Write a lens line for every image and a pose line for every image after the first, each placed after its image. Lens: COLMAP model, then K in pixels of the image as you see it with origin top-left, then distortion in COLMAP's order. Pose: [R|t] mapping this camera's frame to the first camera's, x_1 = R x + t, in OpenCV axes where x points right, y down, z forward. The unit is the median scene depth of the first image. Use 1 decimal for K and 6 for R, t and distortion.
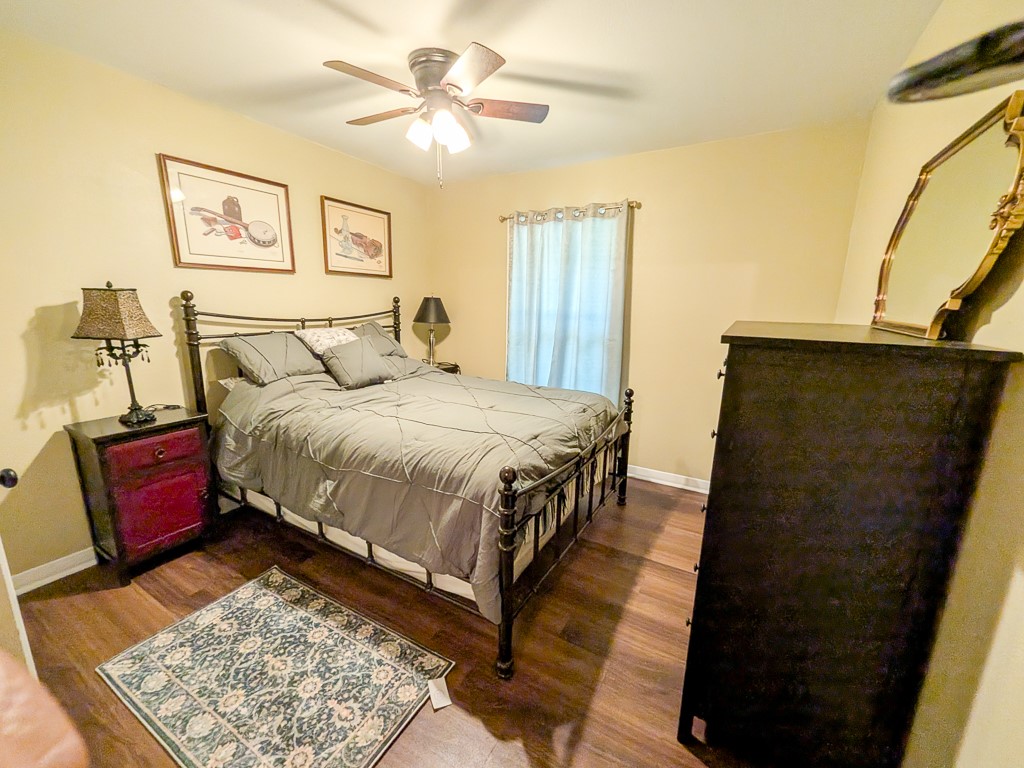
lens RADIAL K [[410.4, 0, 513.1], [0, 410.4, 386.3], [0, 0, 1]] dist [-0.001421, -0.000228]
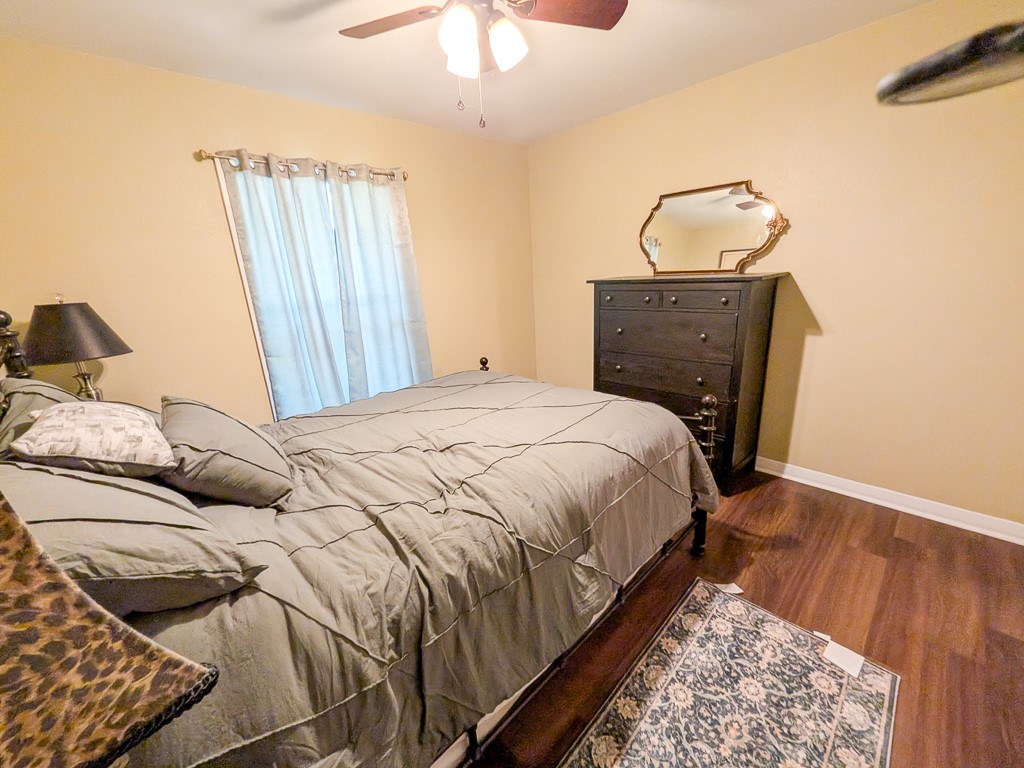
lens RADIAL K [[410.4, 0, 513.9], [0, 410.4, 386.0], [0, 0, 1]] dist [-0.001421, -0.000228]
pose [[0.278529, -0.300724, 0.912133, -1.275793], [0.259379, 0.937978, 0.230041, -0.274285], [-0.924740, 0.172515, 0.339256, 1.046967]]
